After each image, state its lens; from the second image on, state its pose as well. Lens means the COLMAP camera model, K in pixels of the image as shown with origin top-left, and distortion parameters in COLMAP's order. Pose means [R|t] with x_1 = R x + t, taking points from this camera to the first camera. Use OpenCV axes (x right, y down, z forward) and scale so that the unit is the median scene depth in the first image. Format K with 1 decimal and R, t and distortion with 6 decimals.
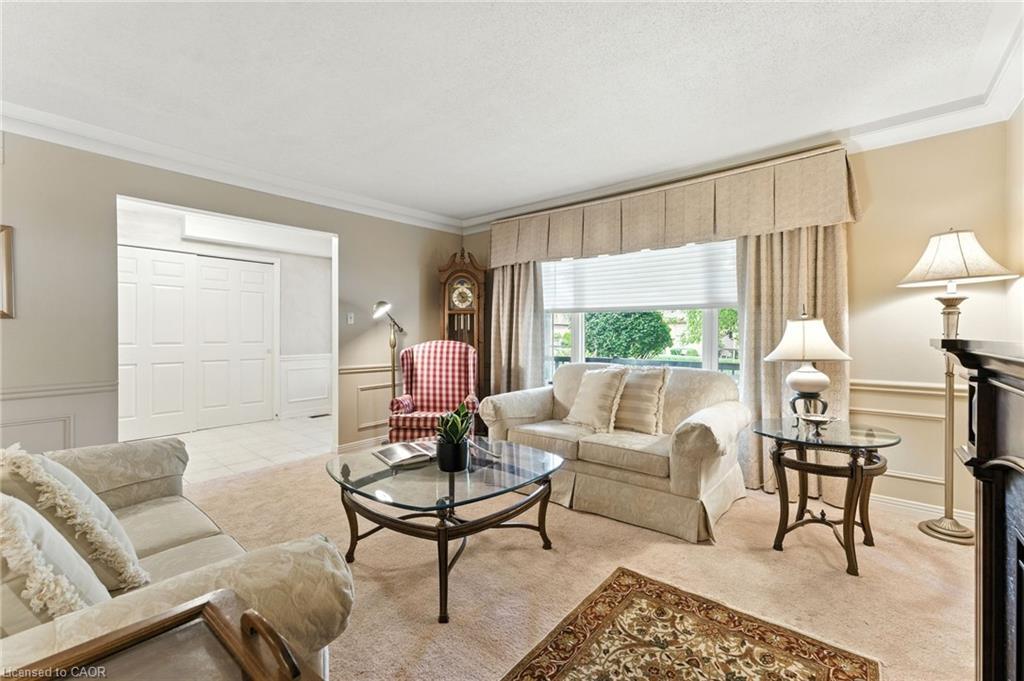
lens RADIAL K [[418.9, 0, 510.9], [0, 418.9, 333.8], [0, 0, 1]] dist [-0.001130, 0.000606]
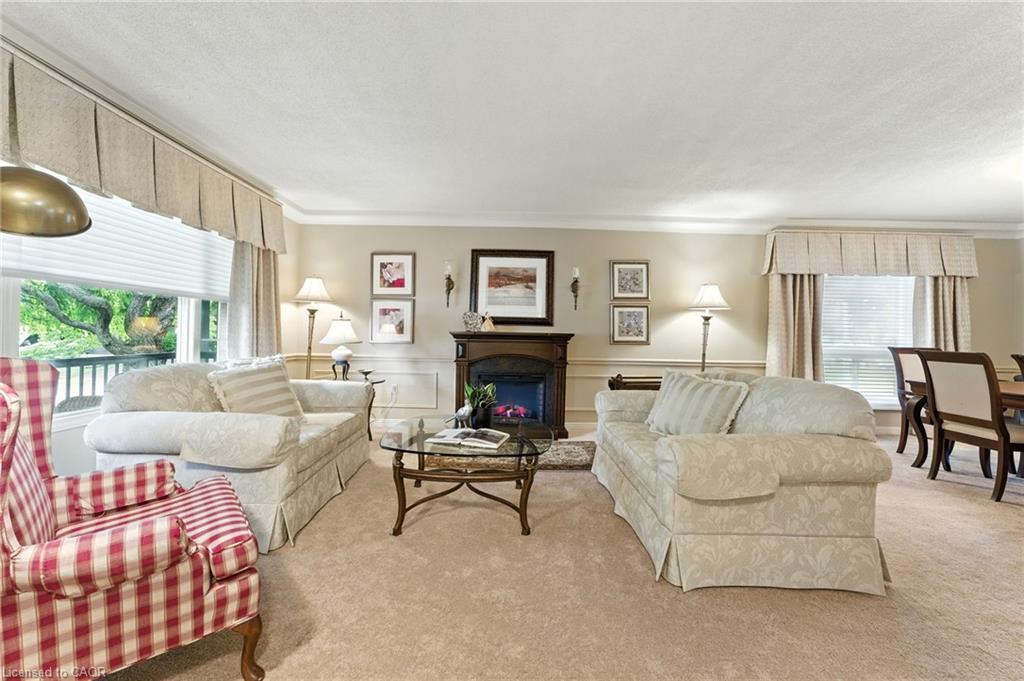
lens RADIAL K [[418.9, 0, 513.5], [0, 418.9, 338.9], [0, 0, 1]] dist [-0.001130, 0.000606]
pose [[-0.660962, -0.022337, 0.750087, -0.781705], [-0.018343, 0.999739, 0.013608, 0.005638], [-0.750195, -0.004764, -0.661199, 1.150395]]
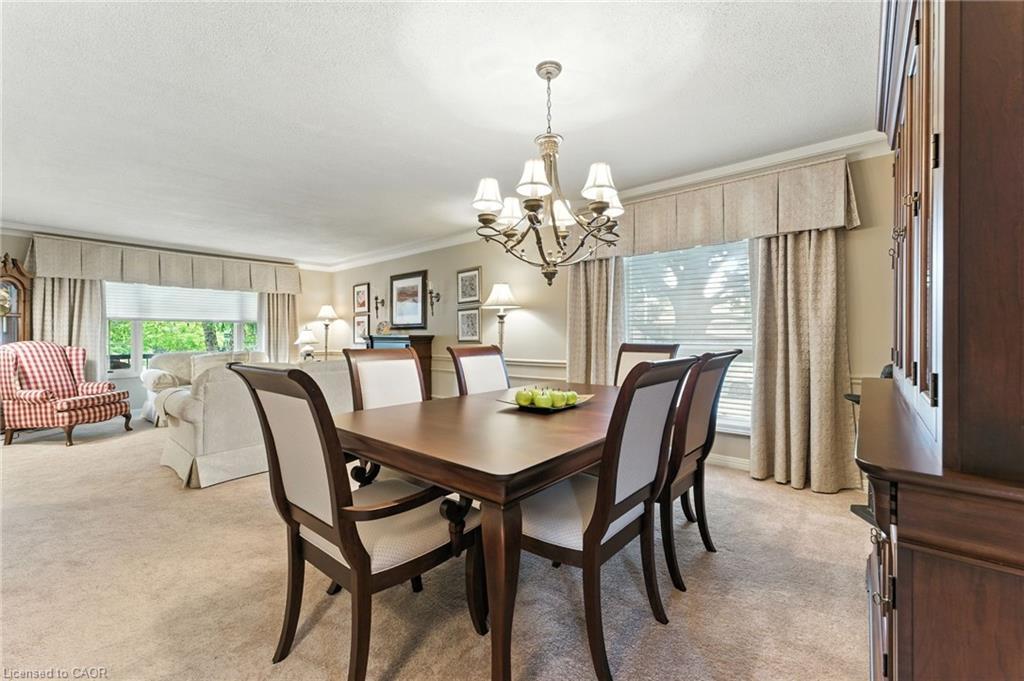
lens RADIAL K [[418.9, 0, 514.2], [0, 418.9, 336.6], [0, 0, 1]] dist [-0.001130, 0.000606]
pose [[0.003637, -0.001265, 0.999993, -1.635864], [0.003802, 0.999992, 0.001251, 0.009733], [-0.999986, 0.003797, 0.003642, -0.362487]]
